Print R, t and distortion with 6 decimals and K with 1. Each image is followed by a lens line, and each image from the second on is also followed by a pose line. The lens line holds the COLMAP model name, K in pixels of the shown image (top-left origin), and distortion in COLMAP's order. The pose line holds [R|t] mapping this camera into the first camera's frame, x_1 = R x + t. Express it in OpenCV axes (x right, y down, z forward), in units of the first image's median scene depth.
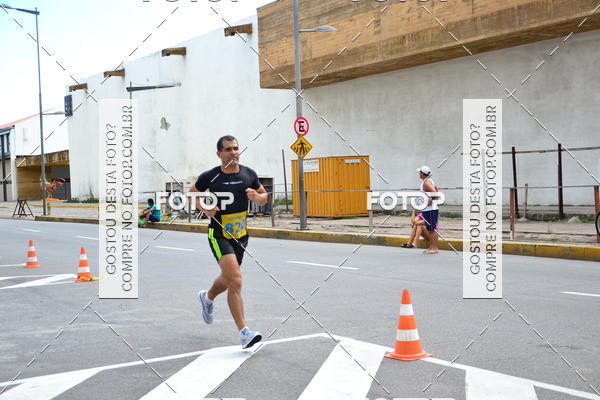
lens RADIAL K [[857.3, 0, 299.9], [0, 857.3, 221.6], [0, 0, 1]] dist [-0.024054, 0.000000]
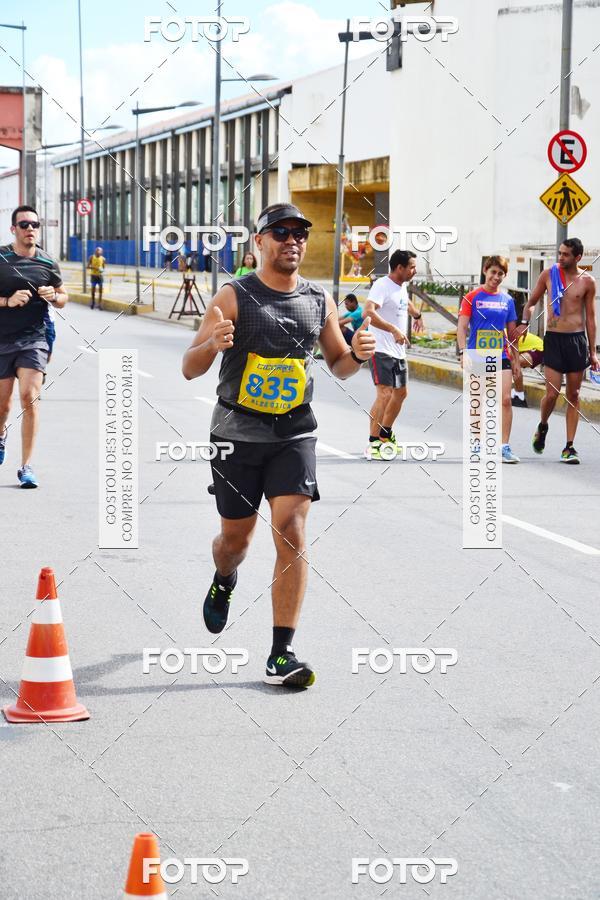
lens RADIAL K [[2404.5, 0, 296.5], [0, 2404.5, 448.0], [0, 0, 1]] dist [0.135557, 0.000000]
pose [[0.932468, 0.078447, -0.352633, 0.189886], [-0.064129, 0.996579, 0.052123, -0.008465], [0.355515, -0.025989, 0.934309, -0.129073]]
